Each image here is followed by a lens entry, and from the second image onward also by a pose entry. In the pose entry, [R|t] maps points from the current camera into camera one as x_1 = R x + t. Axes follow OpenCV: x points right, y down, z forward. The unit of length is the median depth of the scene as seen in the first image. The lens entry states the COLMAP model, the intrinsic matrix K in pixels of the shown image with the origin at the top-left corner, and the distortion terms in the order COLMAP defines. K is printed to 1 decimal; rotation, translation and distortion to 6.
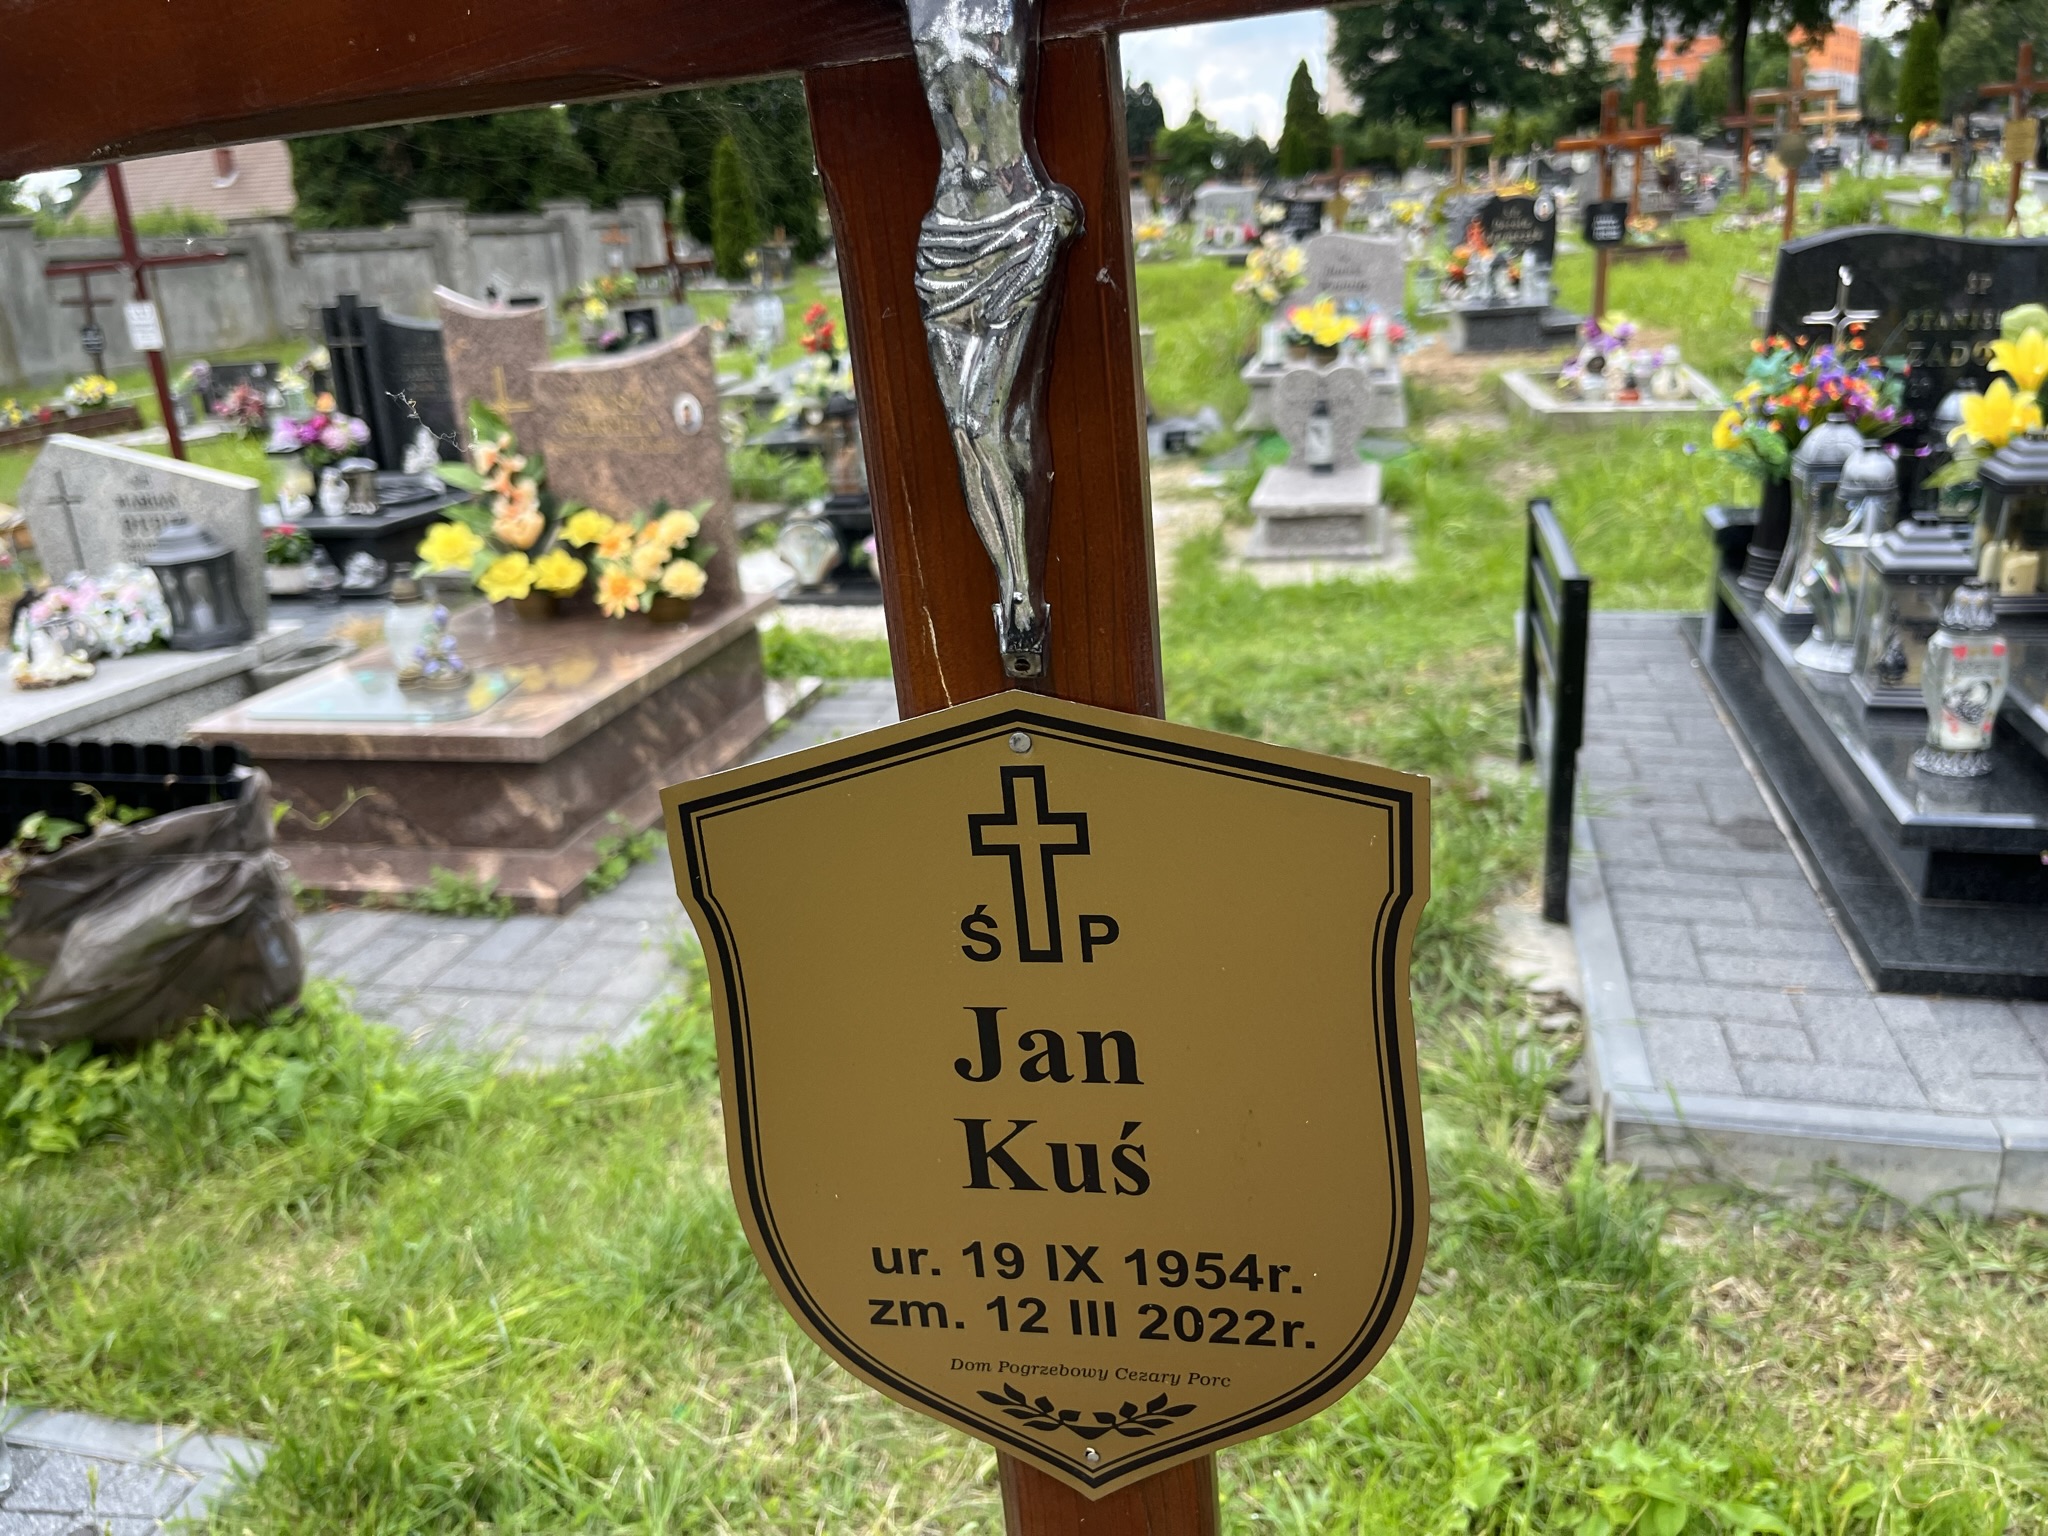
lens RADIAL K [[1576.2, 0, 1028.4], [0, 1576.2, 748.6], [0, 0, 1]] dist [0.085159, -0.128027]
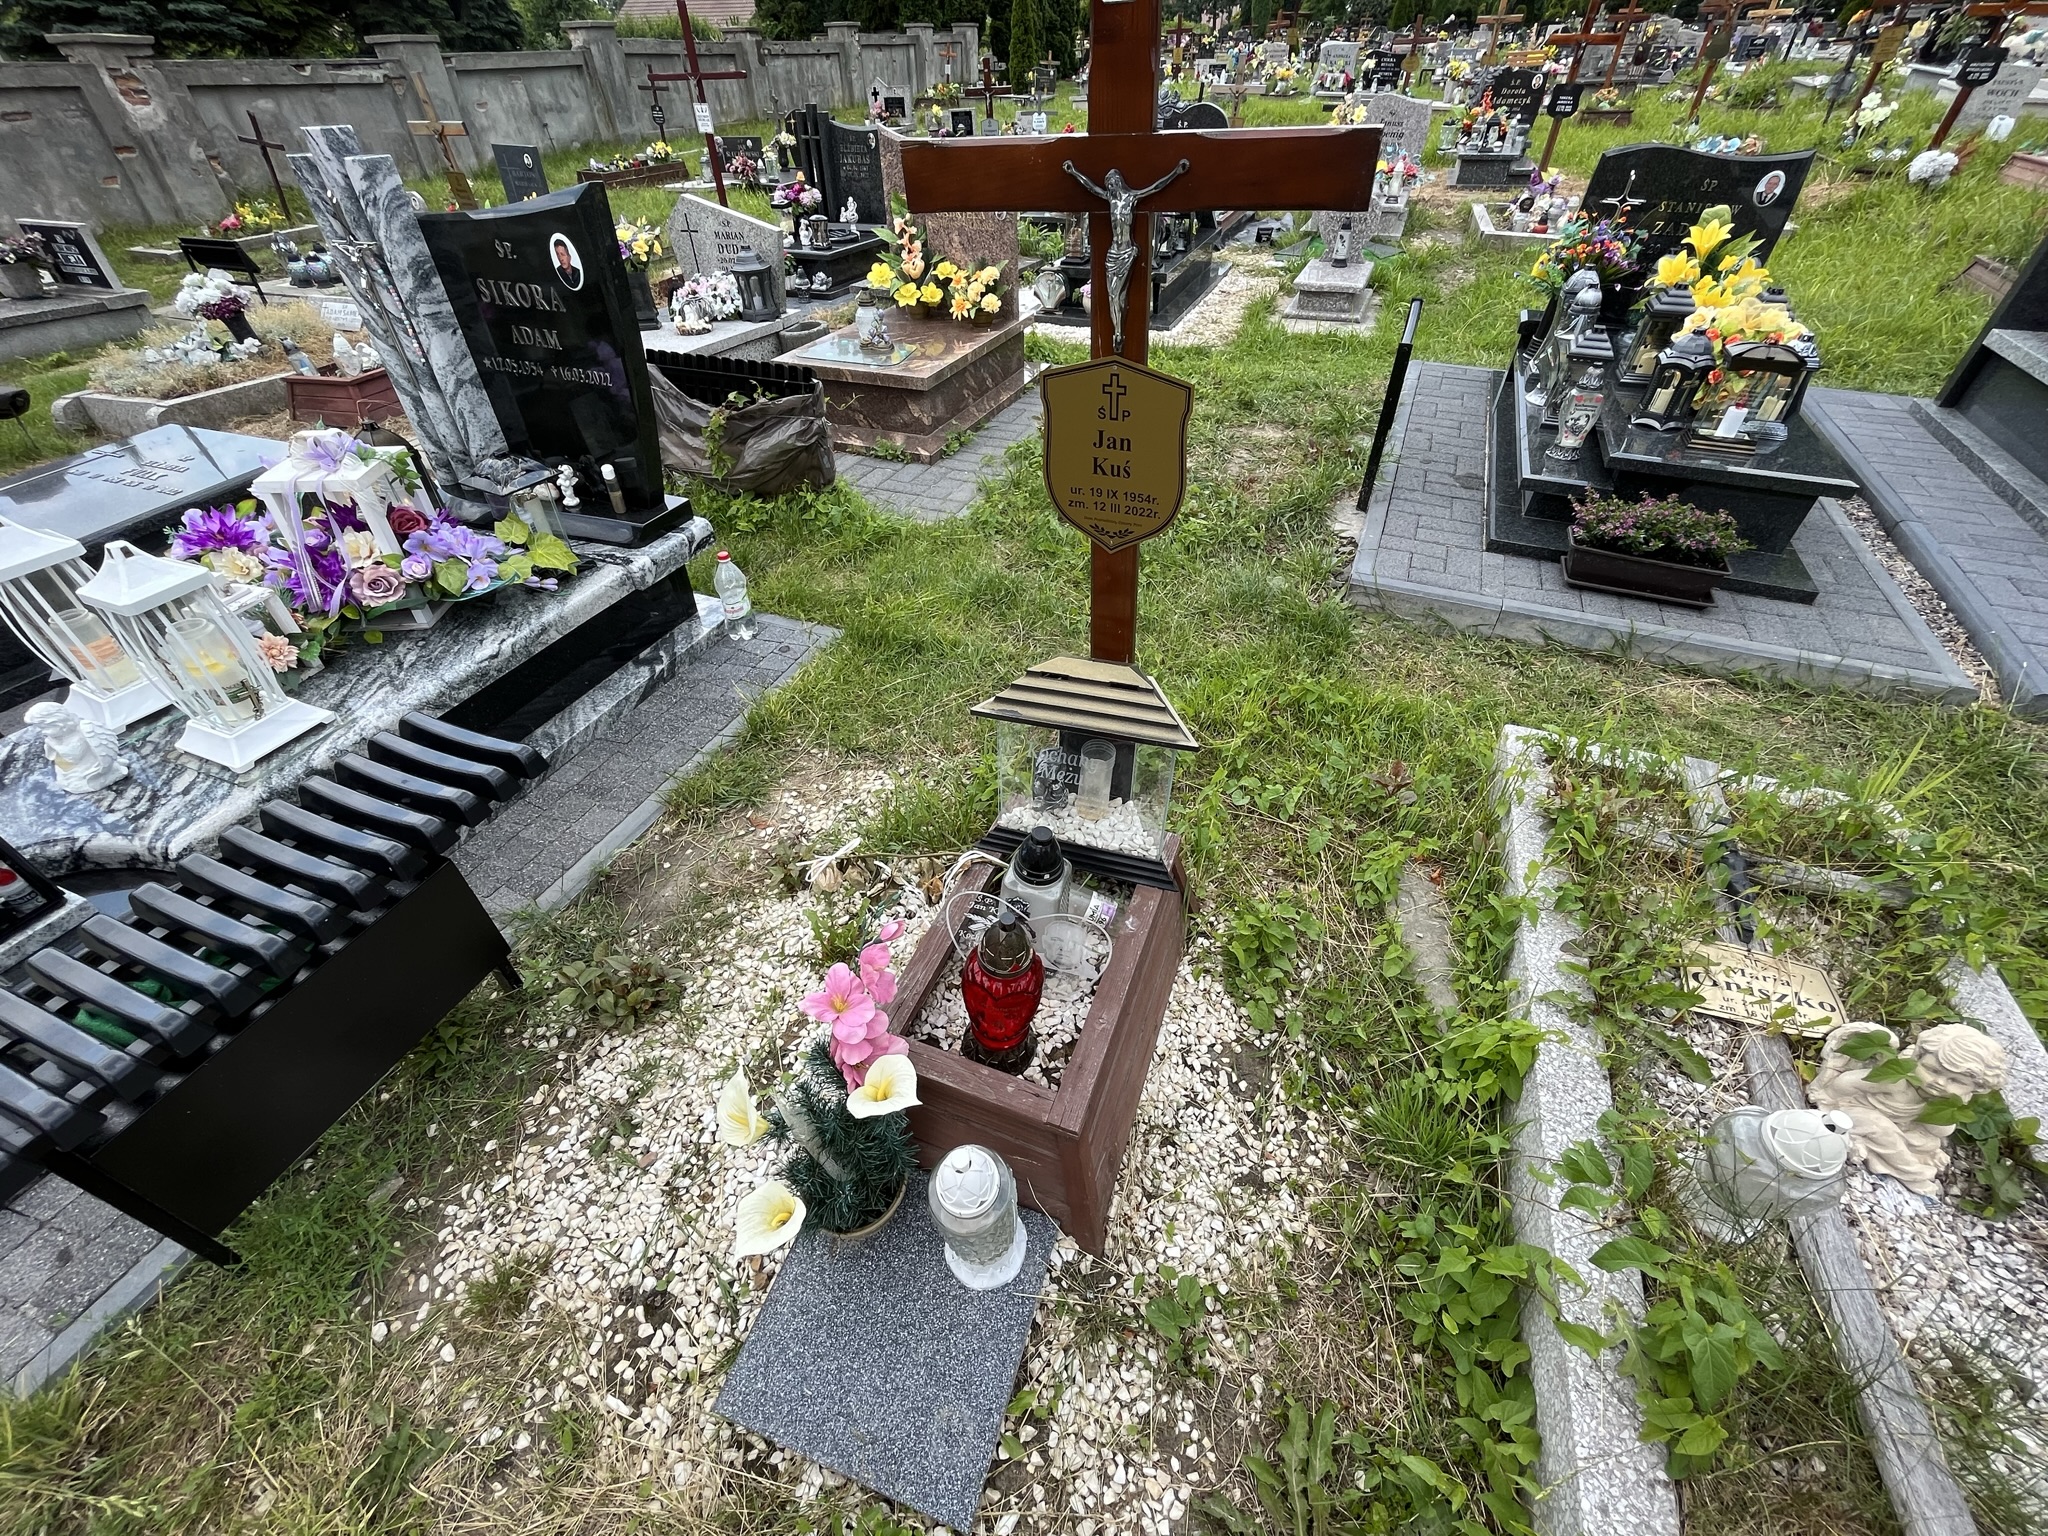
lens RADIAL K [[853.8, 0, 1024.0], [0, 853.8, 768.0], [0, 0, 1]] dist [-0.001091, 0.000095]
pose [[0.984844, 0.143298, -0.097713, 0.017938], [-0.095587, 0.918529, 0.383625, 0.017220], [0.144725, -0.368470, 0.918305, -0.223644]]
